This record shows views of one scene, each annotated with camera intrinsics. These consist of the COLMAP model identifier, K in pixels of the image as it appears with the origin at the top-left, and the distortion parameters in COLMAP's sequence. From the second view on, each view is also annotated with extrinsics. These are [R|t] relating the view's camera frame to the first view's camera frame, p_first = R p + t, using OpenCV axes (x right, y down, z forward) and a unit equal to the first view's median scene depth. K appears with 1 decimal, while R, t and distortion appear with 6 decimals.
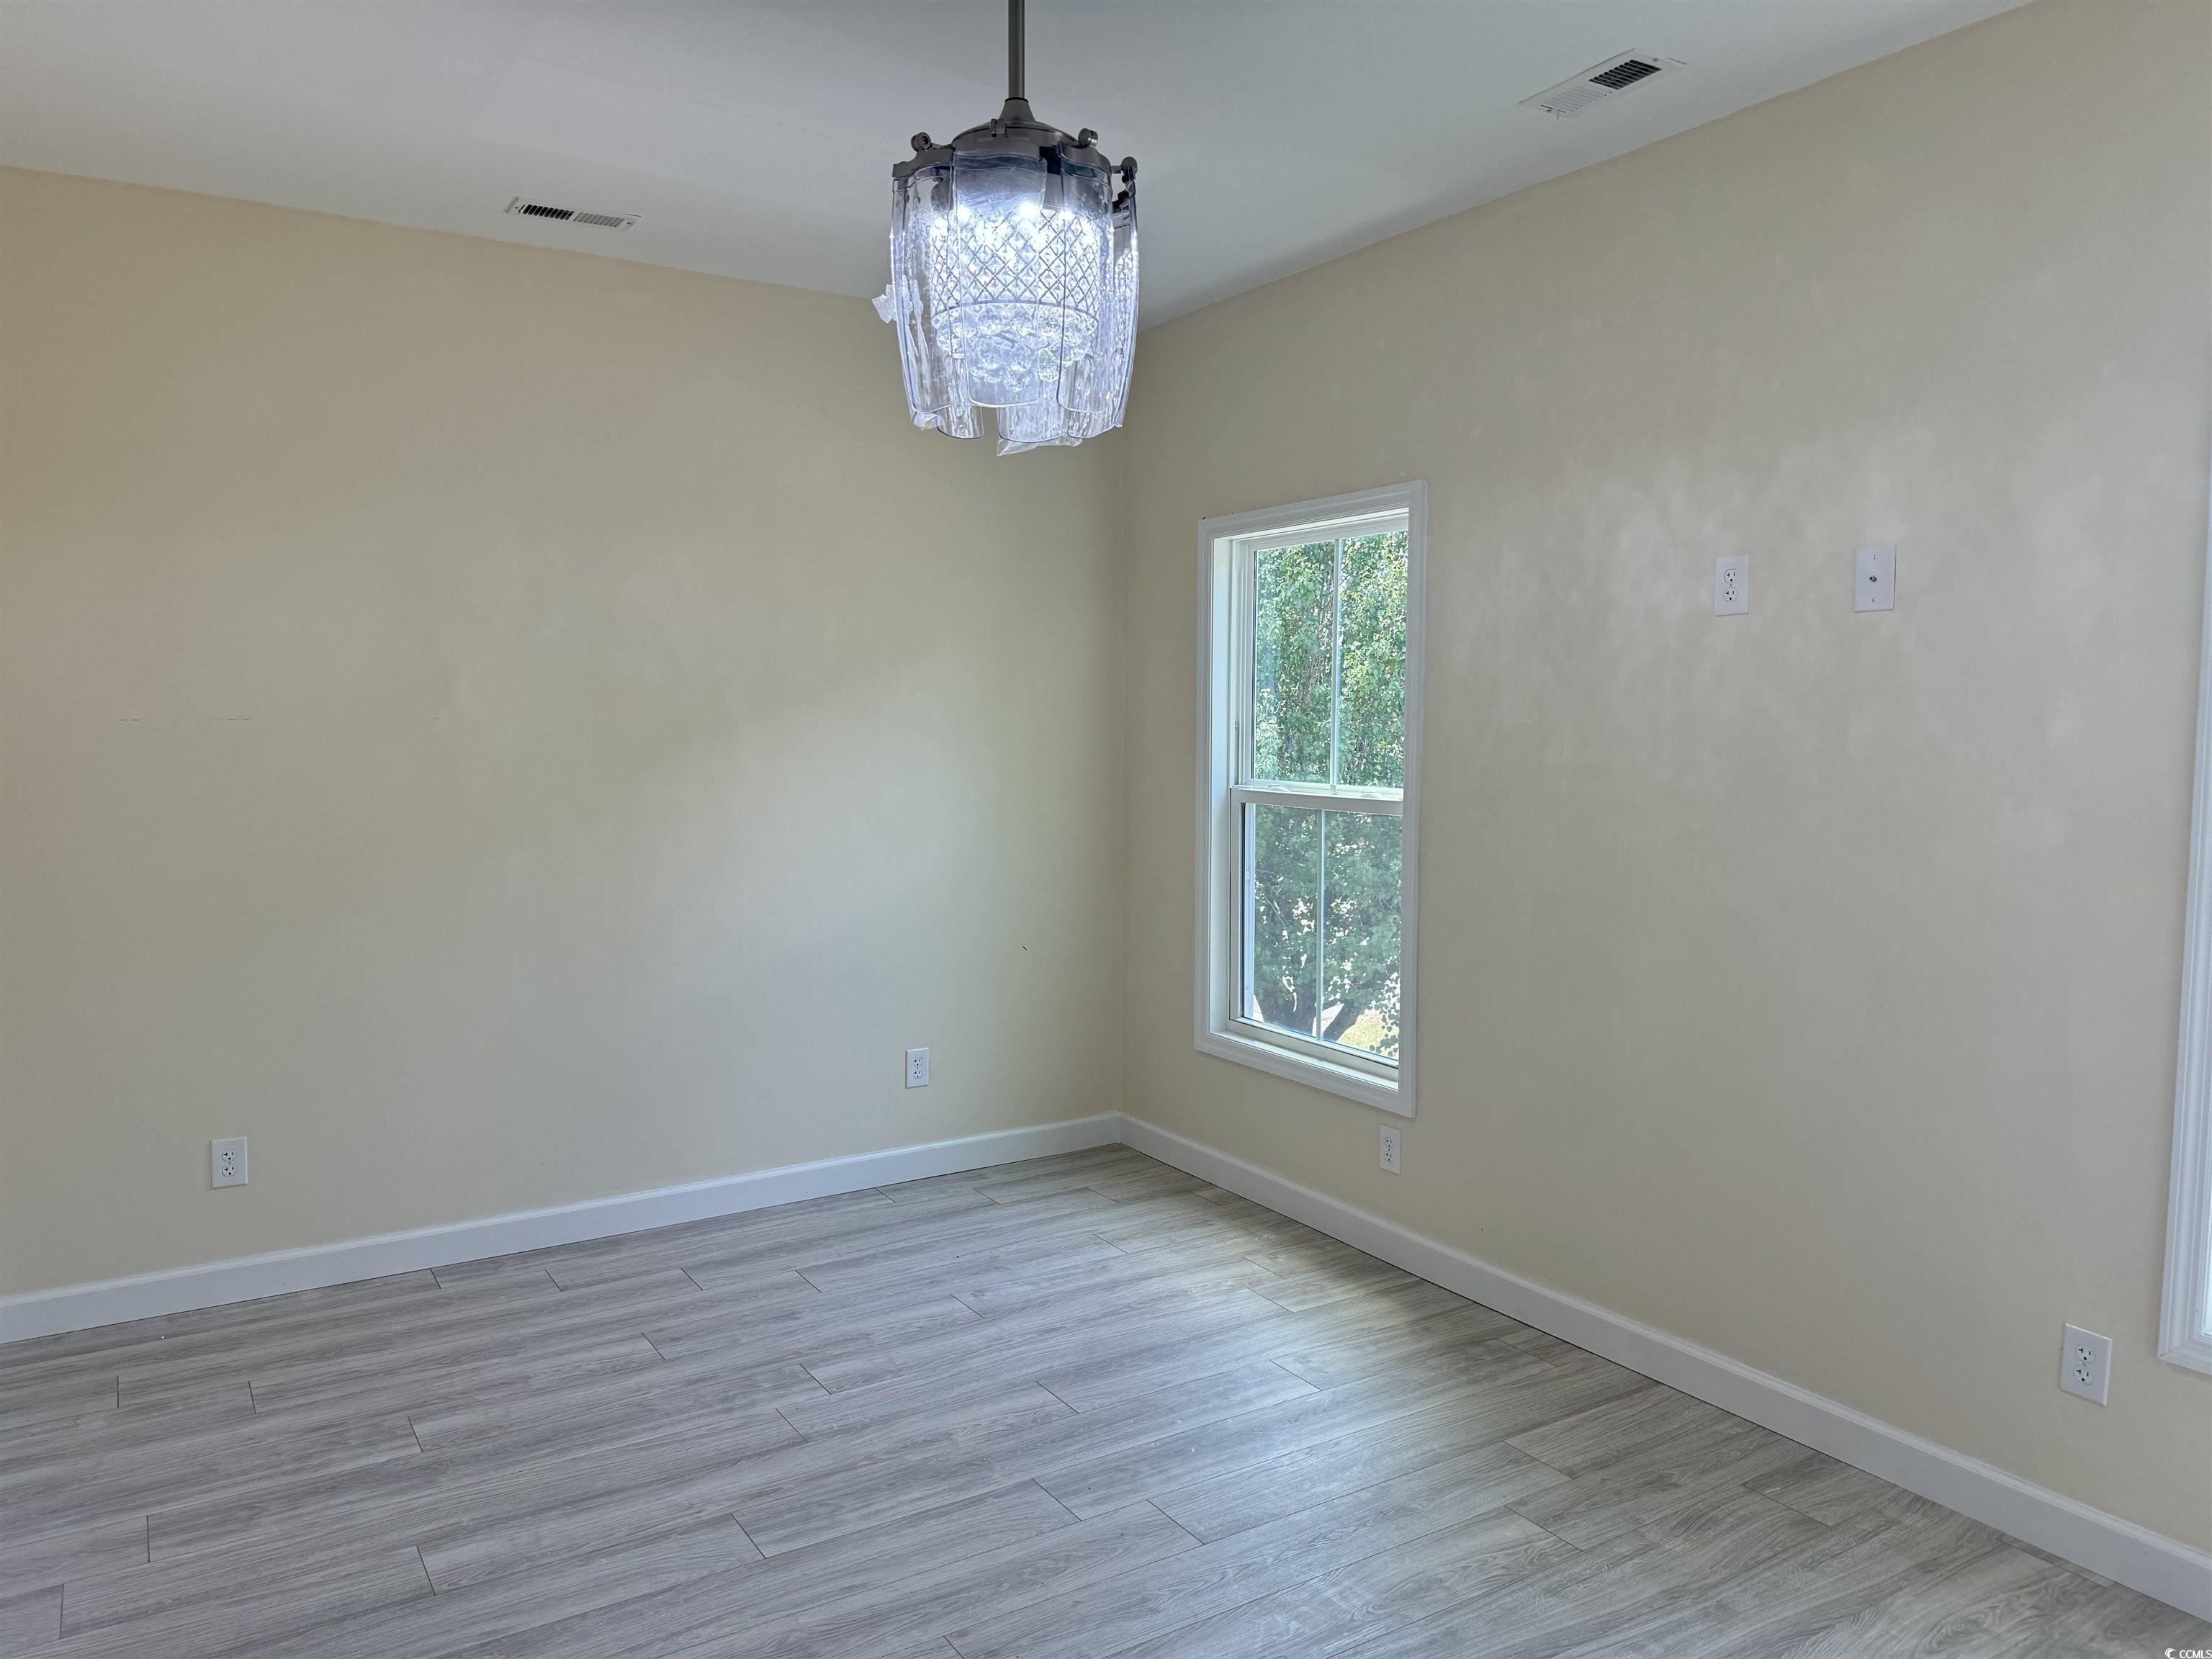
lens RADIAL K [[1570.3, 0, 1287.3], [0, 1570.3, 828.7], [0, 0, 1]] dist [0.056703, -0.078583]
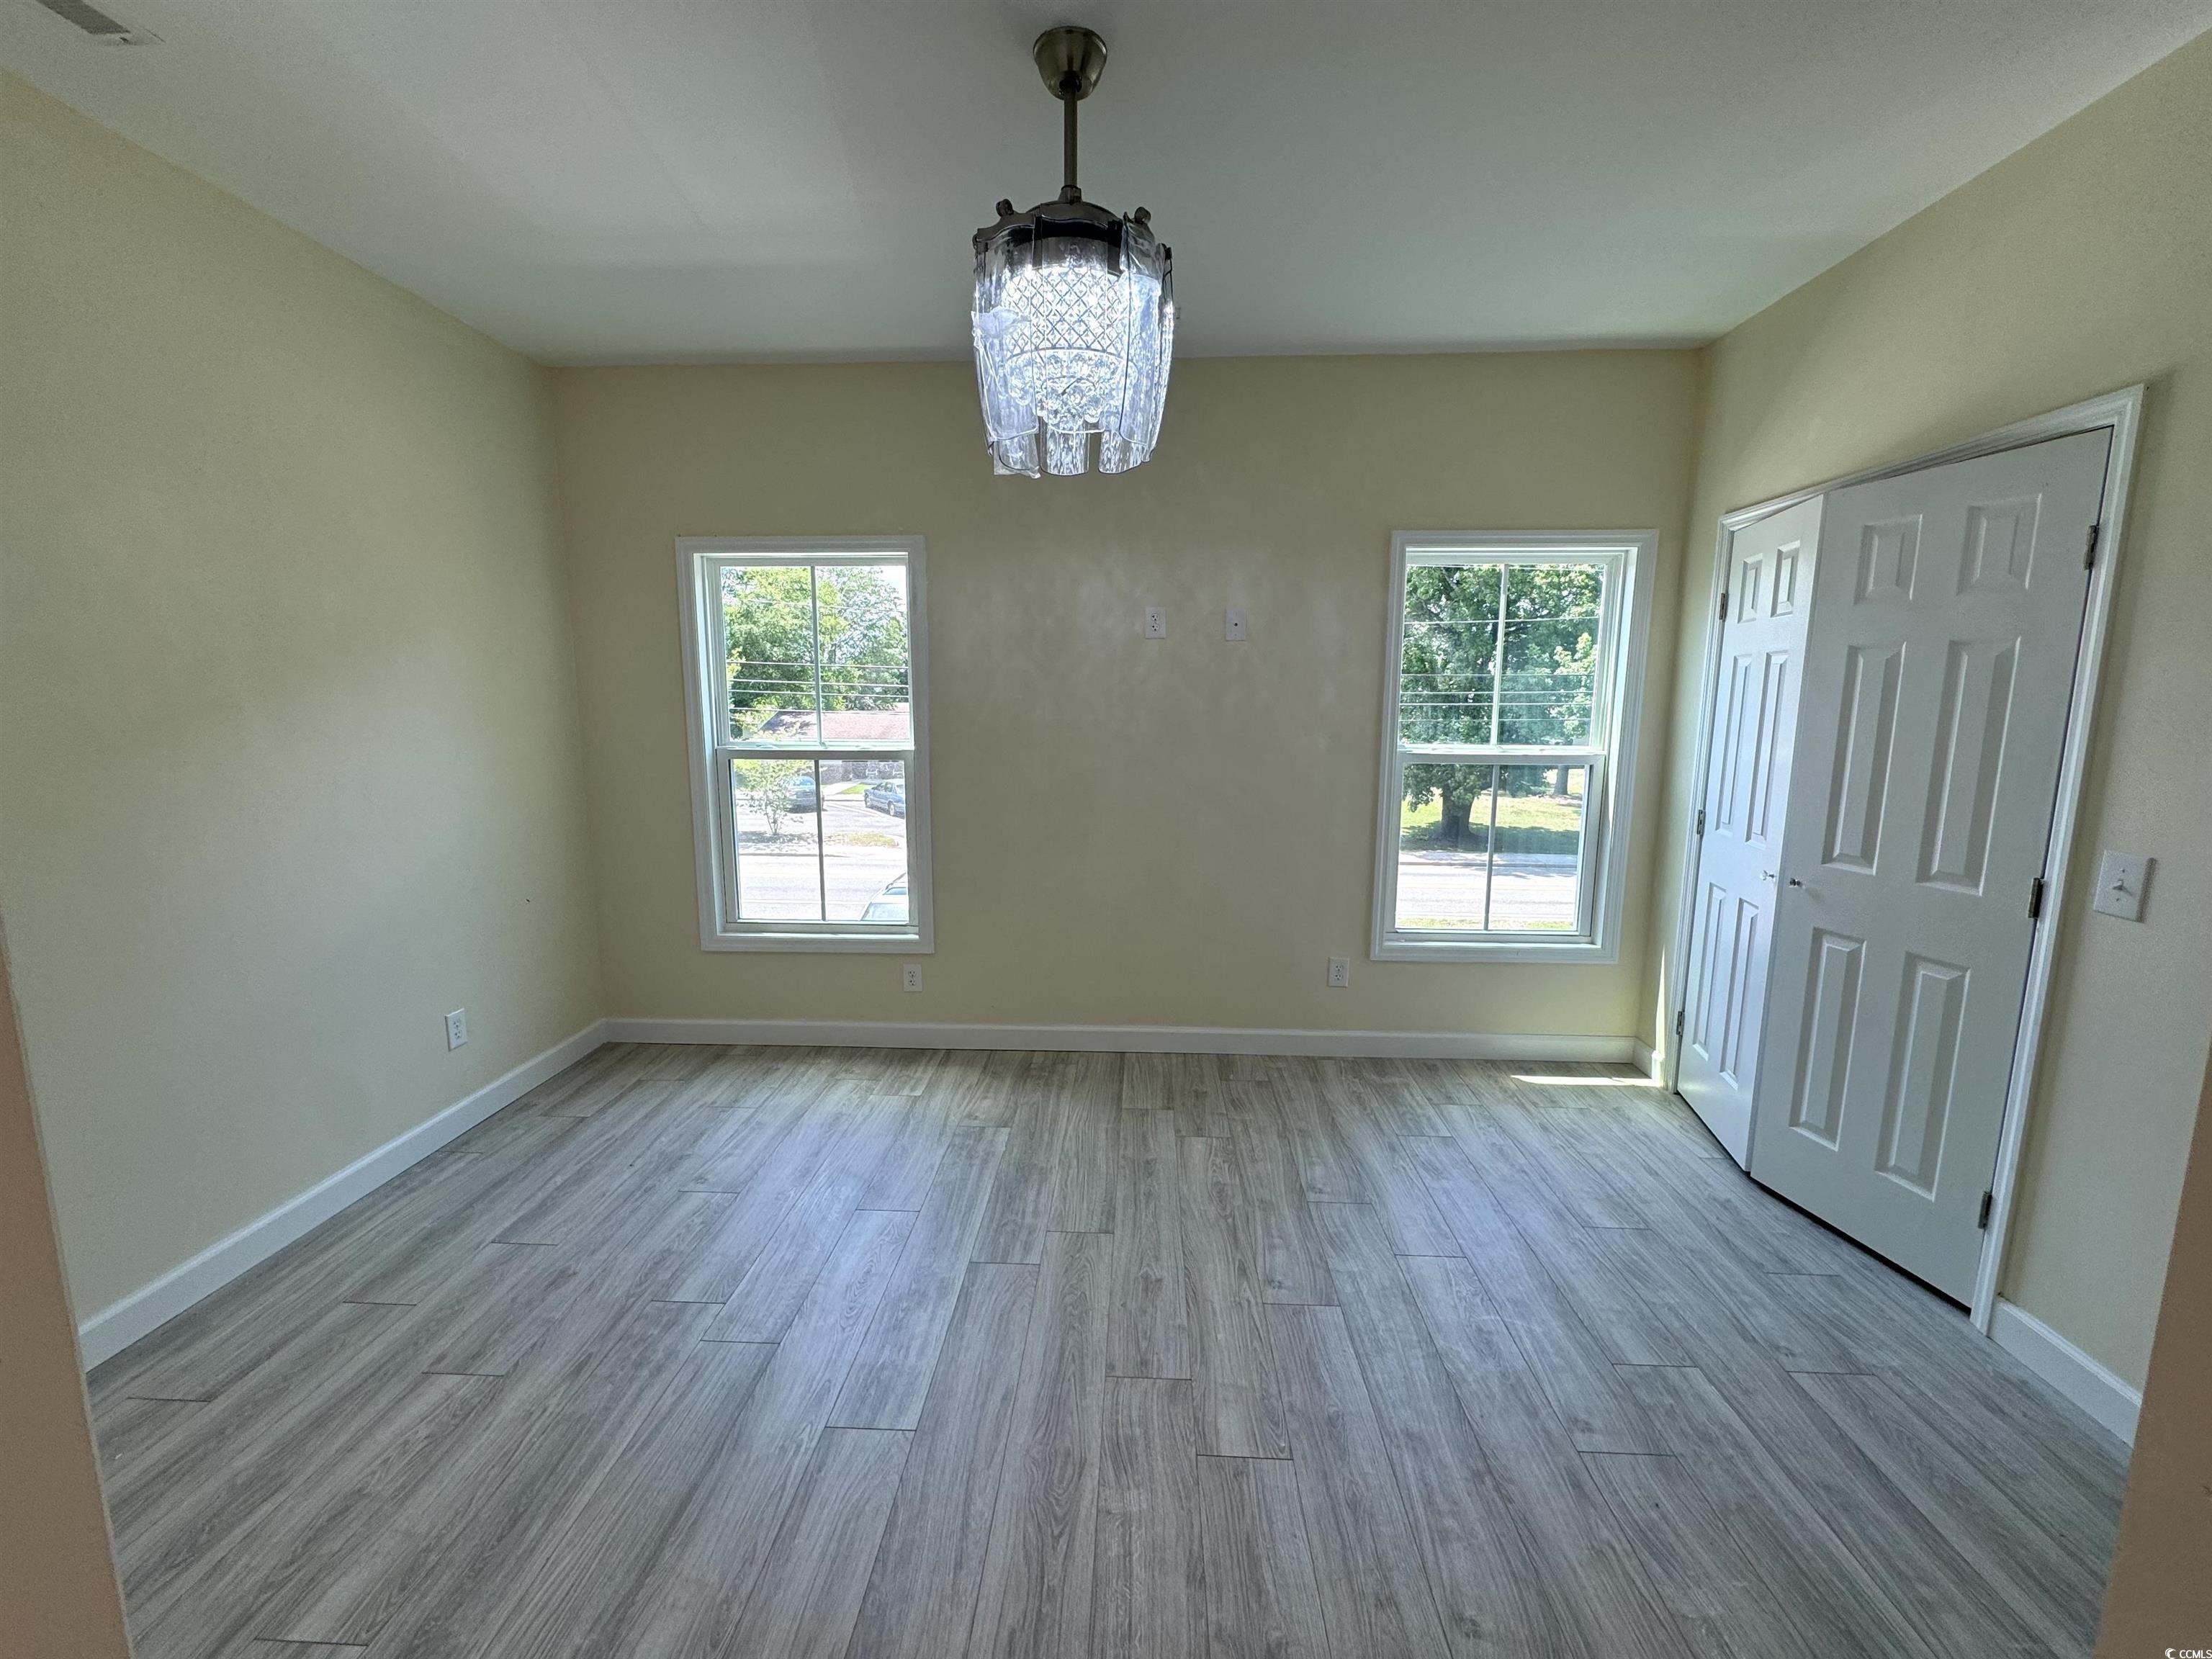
lens RADIAL K [[838.4, 0, 1105.4], [0, 838.4, 816.7], [0, 0, 1]] dist [0.018856, -0.007037]
pose [[0.620506, -0.112324, 0.776116, -0.468939], [0.063242, 0.993633, 0.093242, -0.019332], [-0.781648, -0.008774, 0.623658, 0.363300]]
